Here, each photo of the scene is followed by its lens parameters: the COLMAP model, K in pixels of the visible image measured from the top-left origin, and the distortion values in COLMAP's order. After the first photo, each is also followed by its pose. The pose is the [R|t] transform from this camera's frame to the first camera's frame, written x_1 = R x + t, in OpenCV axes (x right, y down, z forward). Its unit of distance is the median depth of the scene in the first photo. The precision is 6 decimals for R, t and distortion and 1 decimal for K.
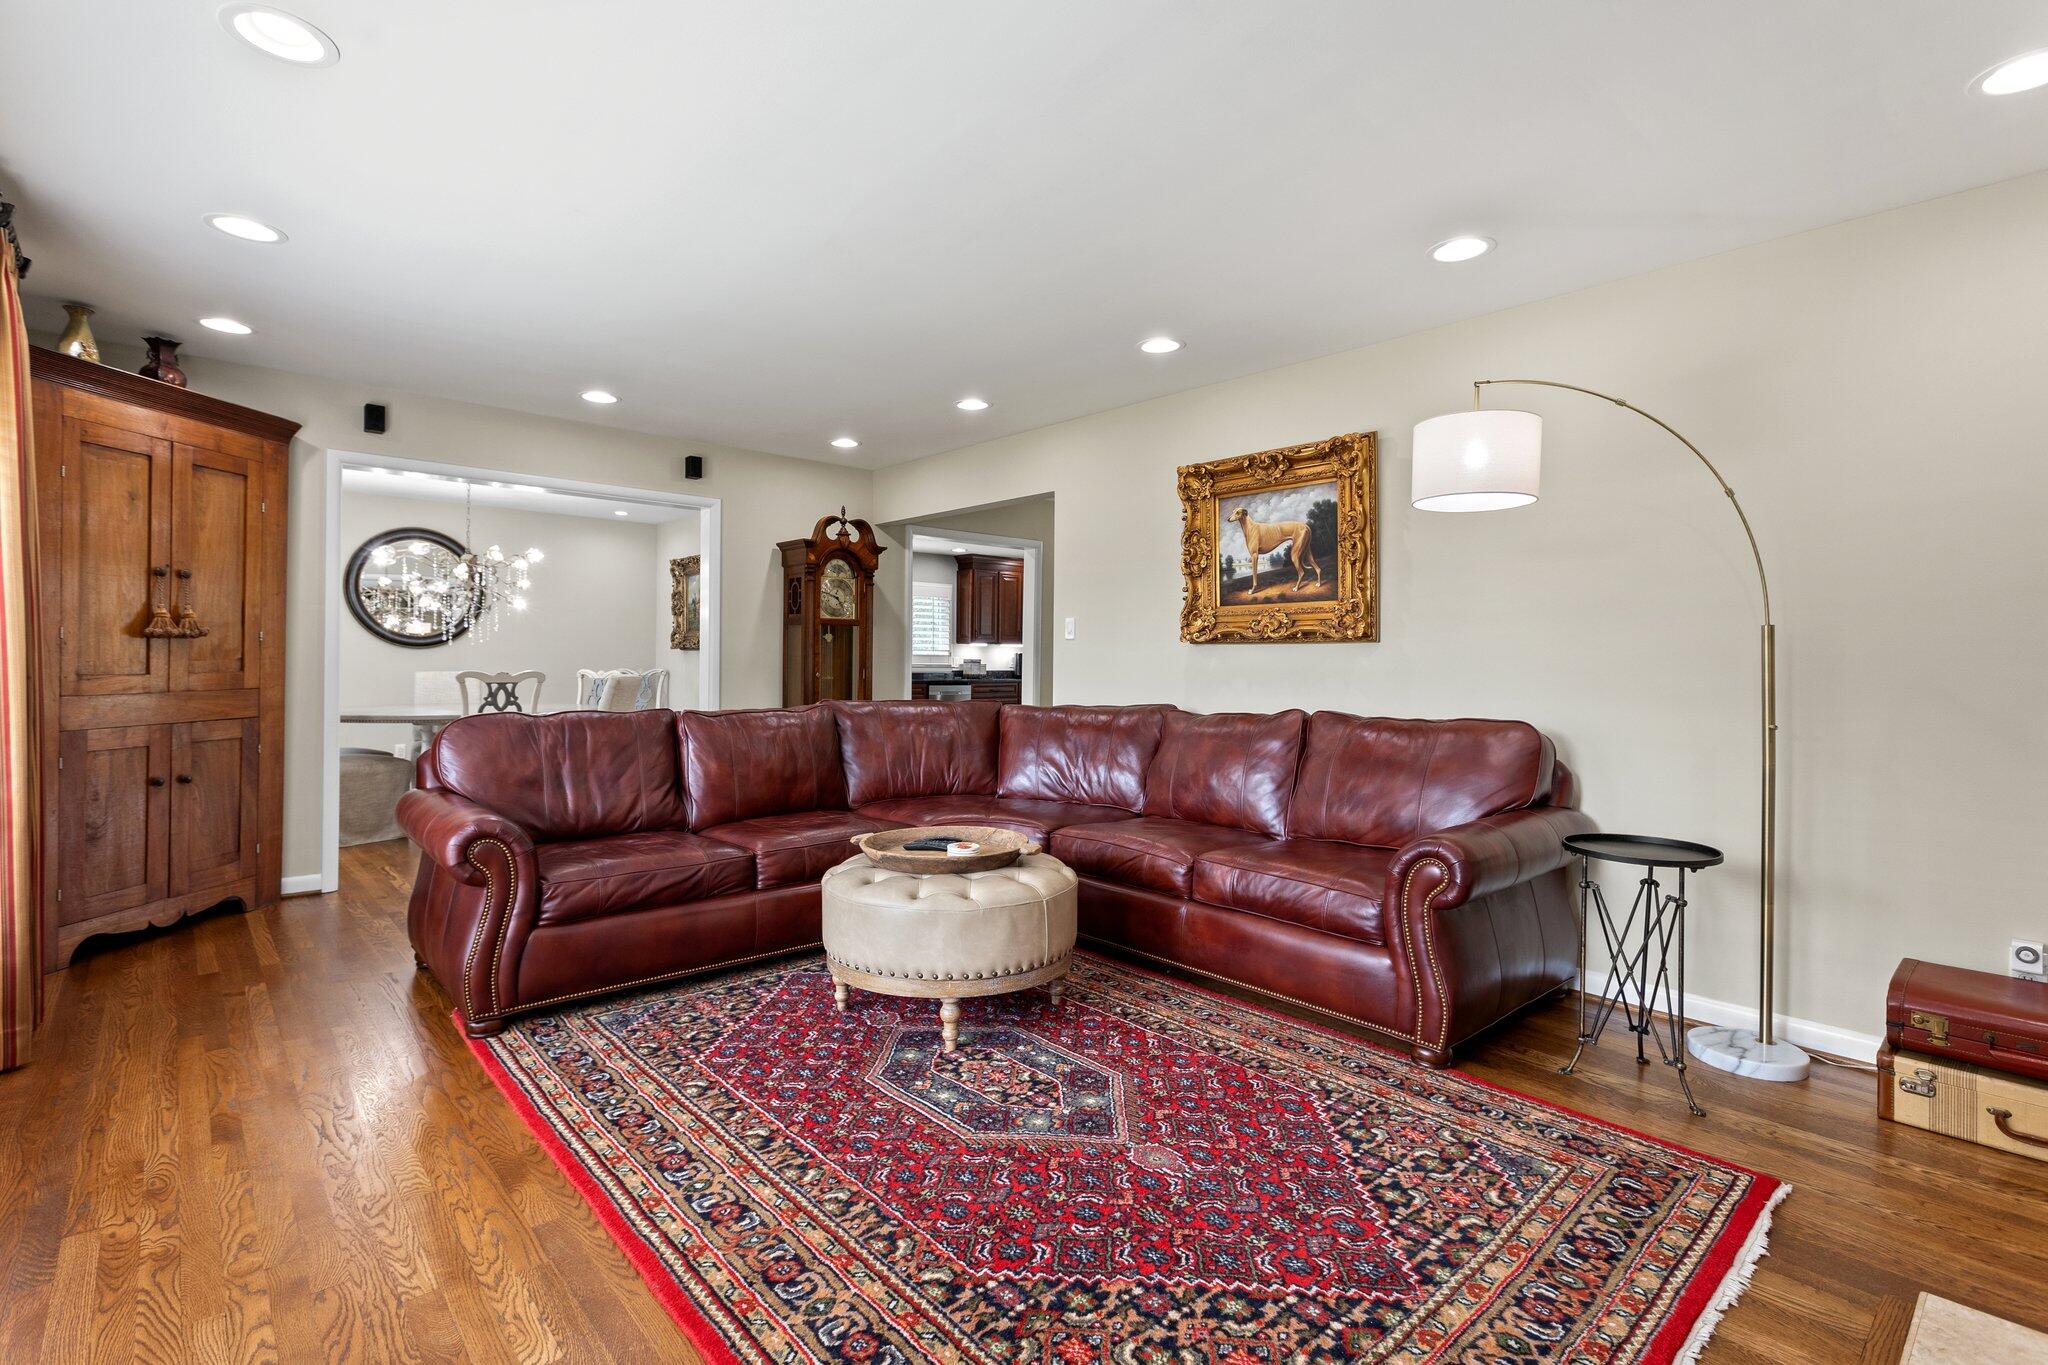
lens RADIAL K [[918.3, 0, 1028.8], [0, 918.3, 675.9], [0, 0, 1]] dist [0.009006, -0.002451]
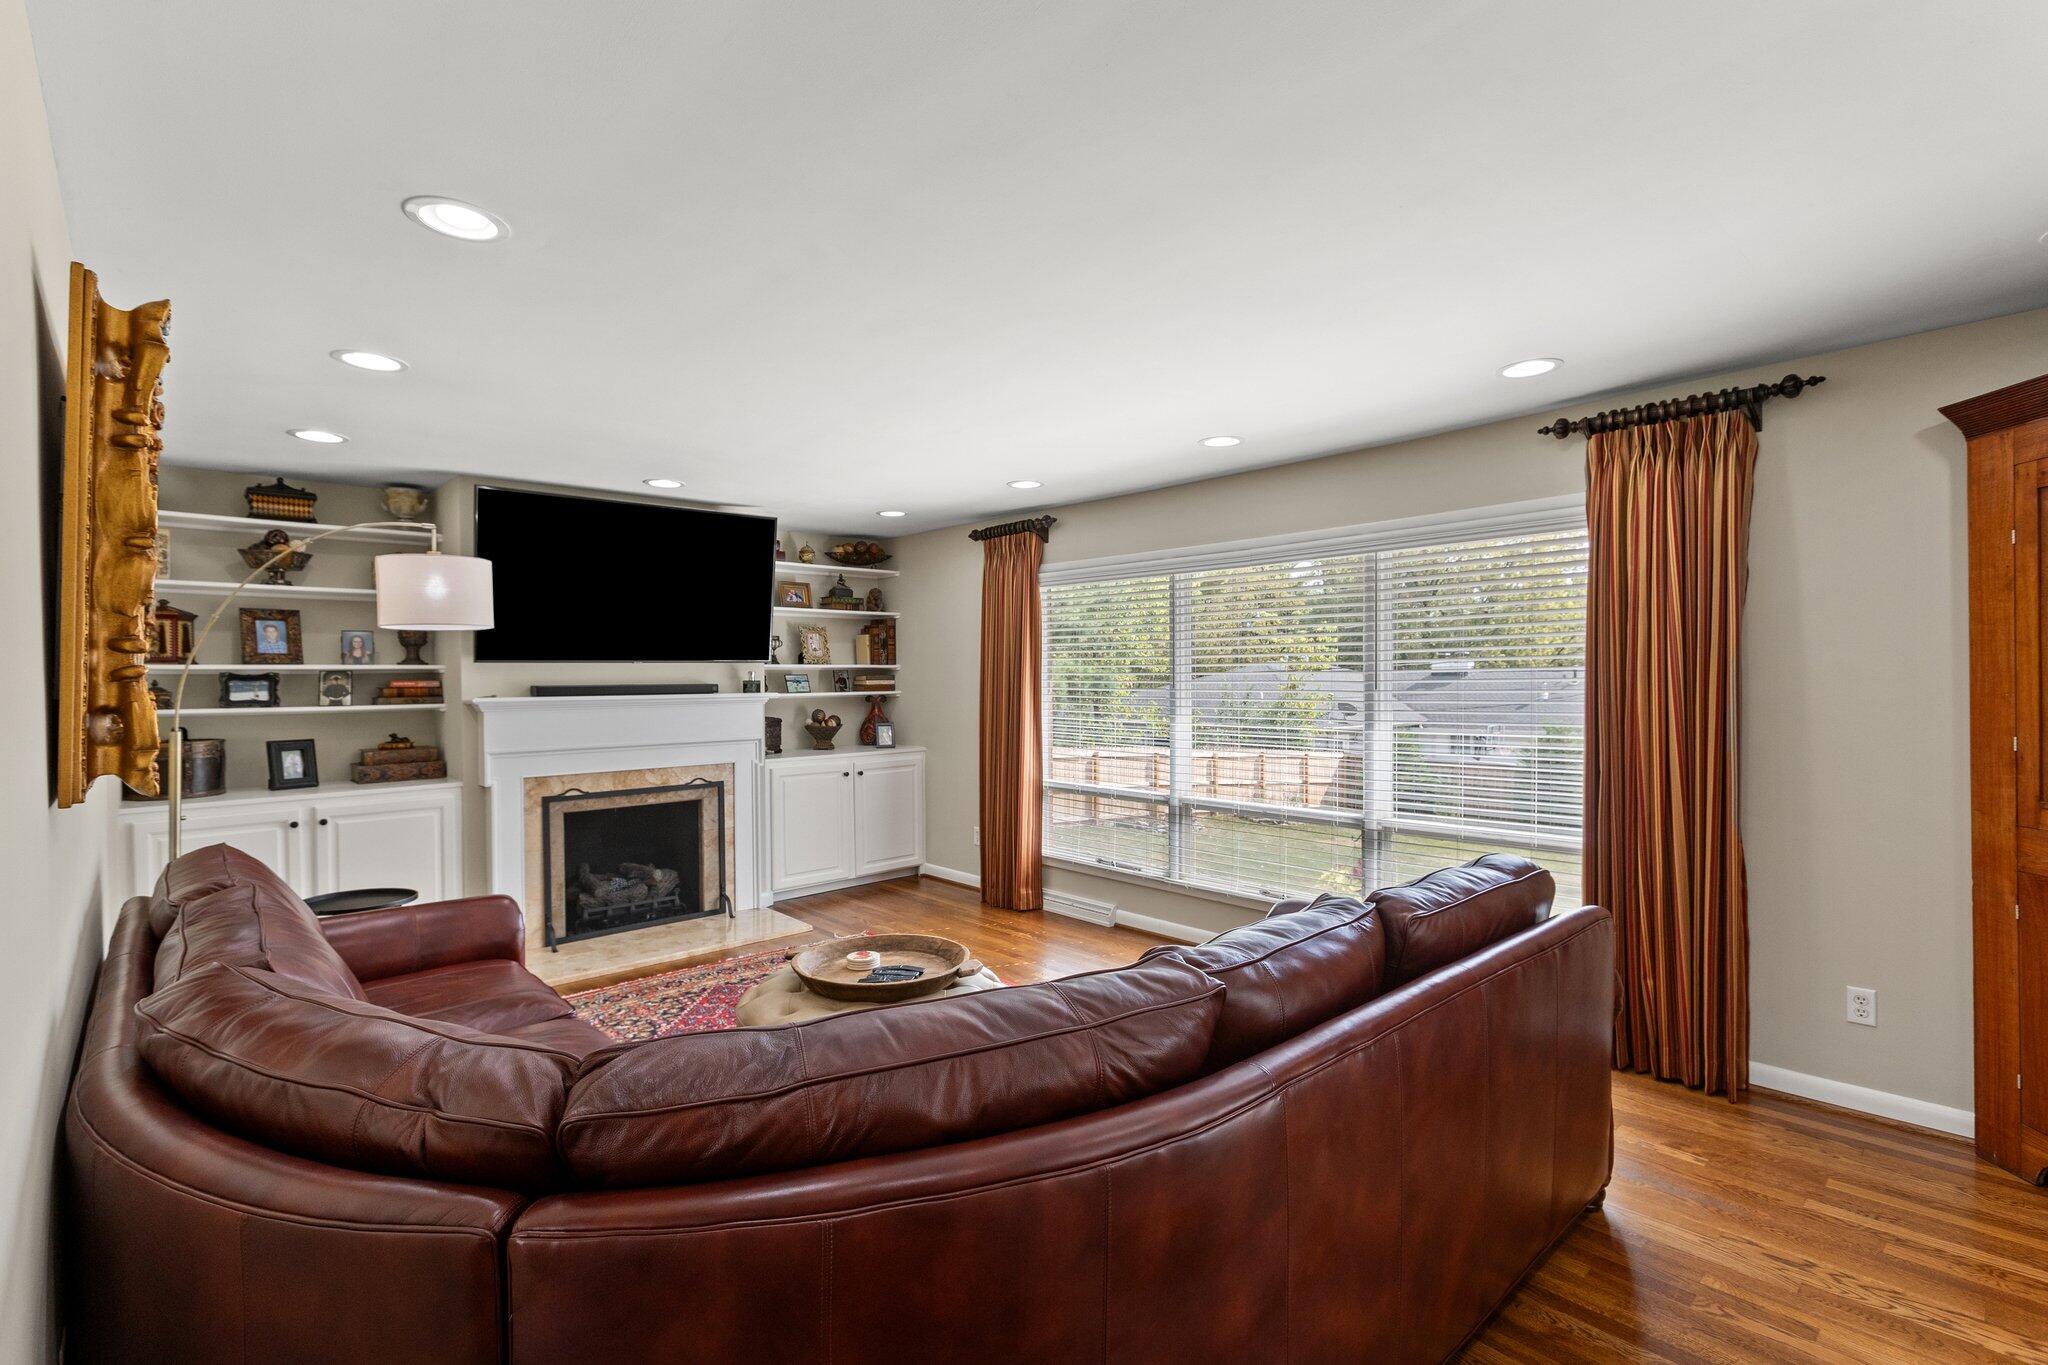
lens RADIAL K [[918.3, 0, 1019.7], [0, 918.3, 690.4], [0, 0, 1]] dist [0.009006, -0.002451]
pose [[-0.999987, 0.000487, -0.005139, -0.206512], [0.000347, 0.999627, 0.027307, -0.111793], [0.005150, 0.027305, -0.999614, 1.747372]]
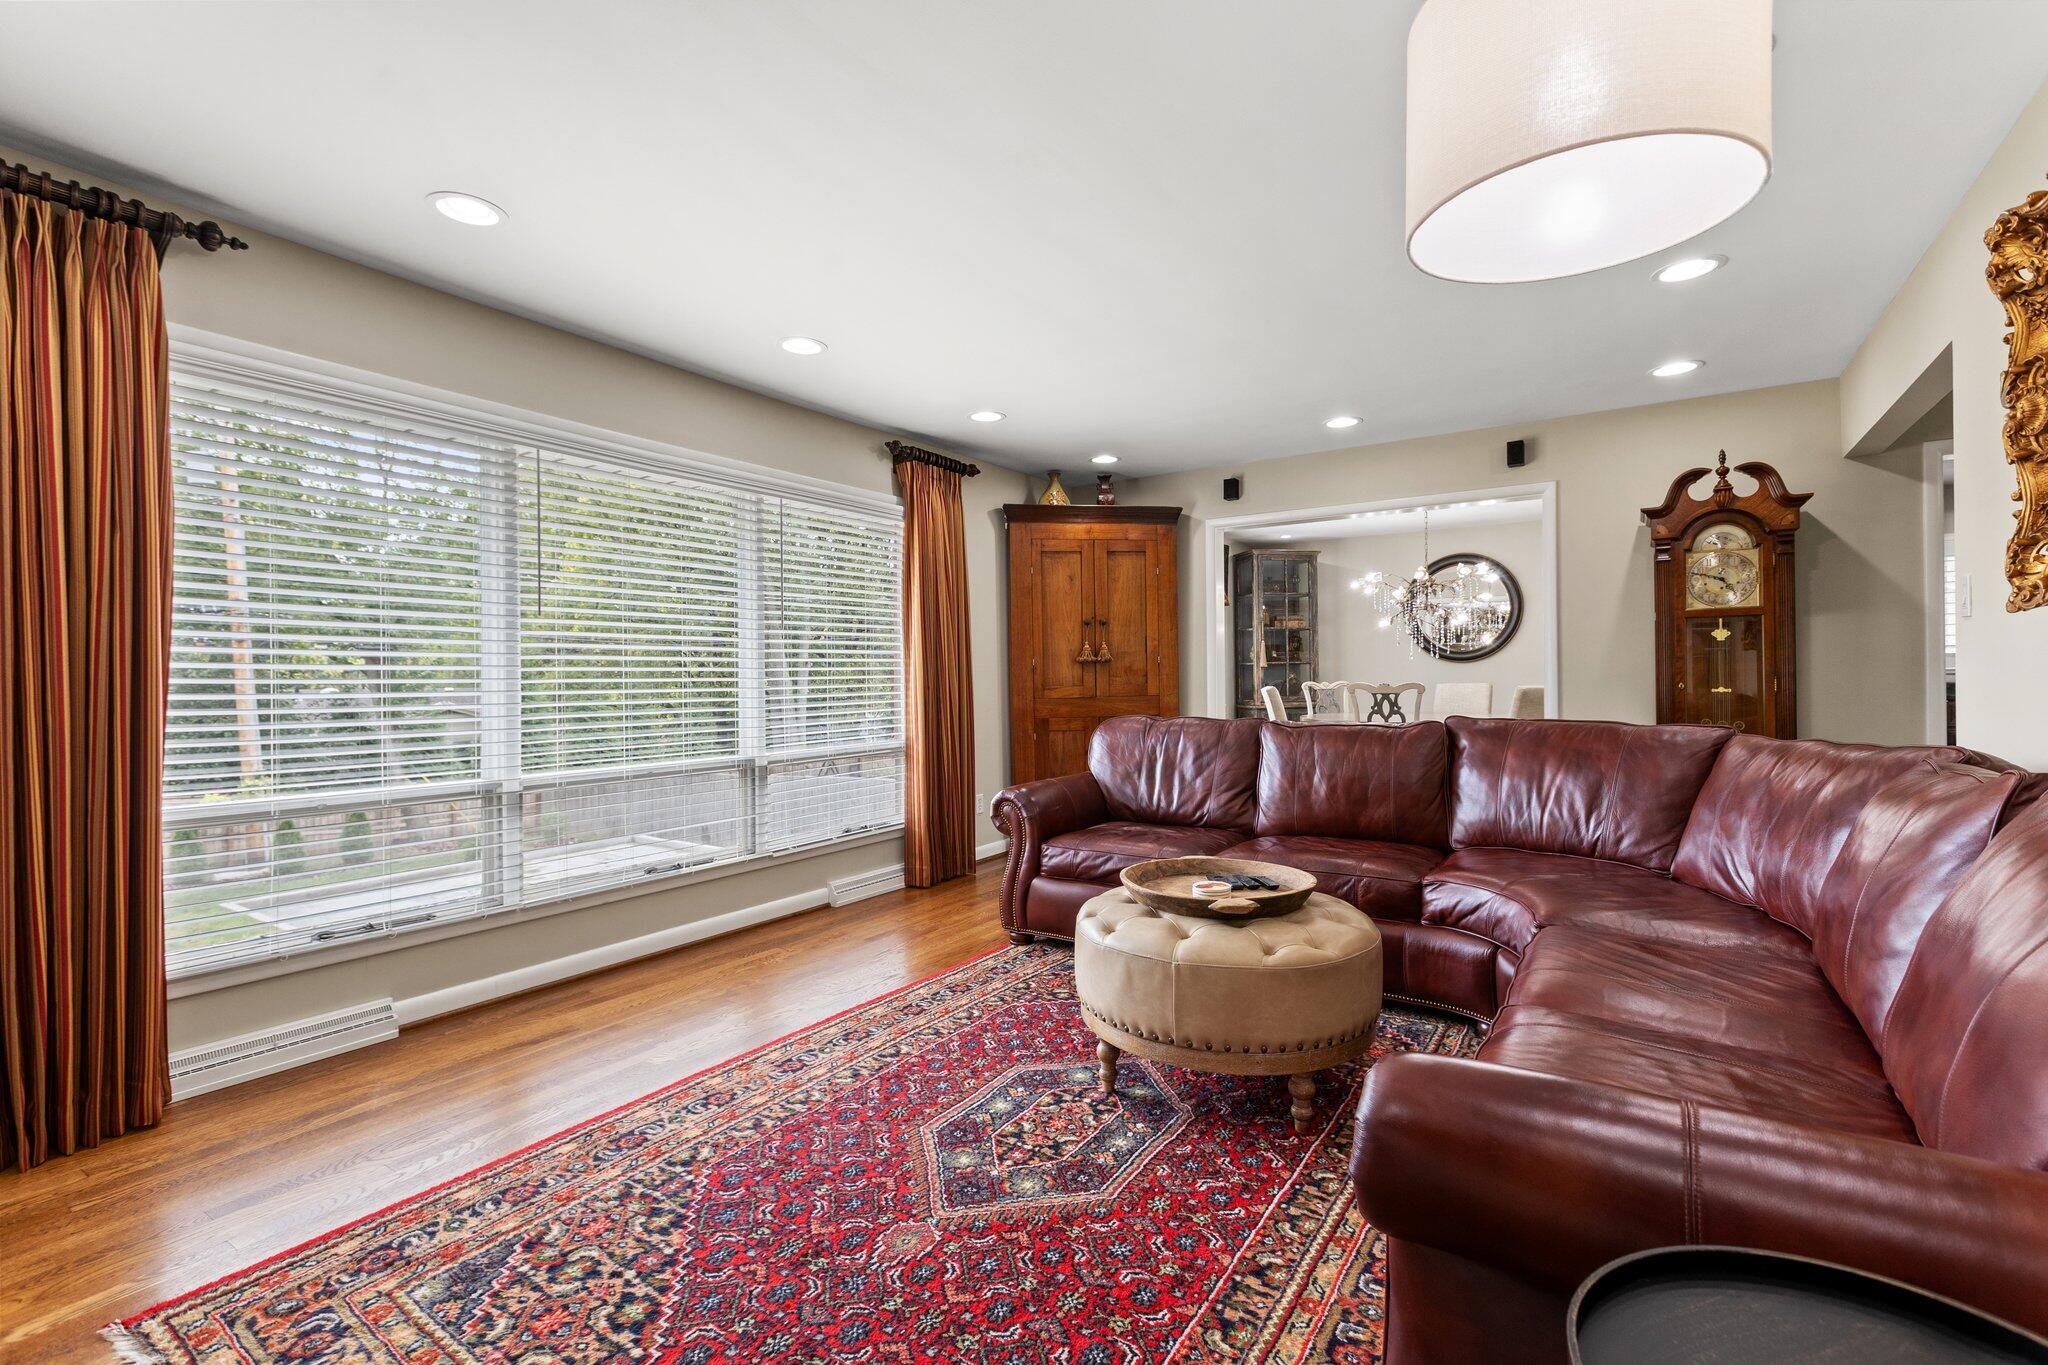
lens RADIAL K [[918.3, 0, 1059.2], [0, 918.3, 674.4], [0, 0, 1]] dist [0.009006, -0.002451]
pose [[0.267336, -0.013982, -0.963502, 0.641391], [-0.001287, 0.999889, -0.014867, 0.002625], [0.963603, 0.005214, 0.267288, 0.568941]]
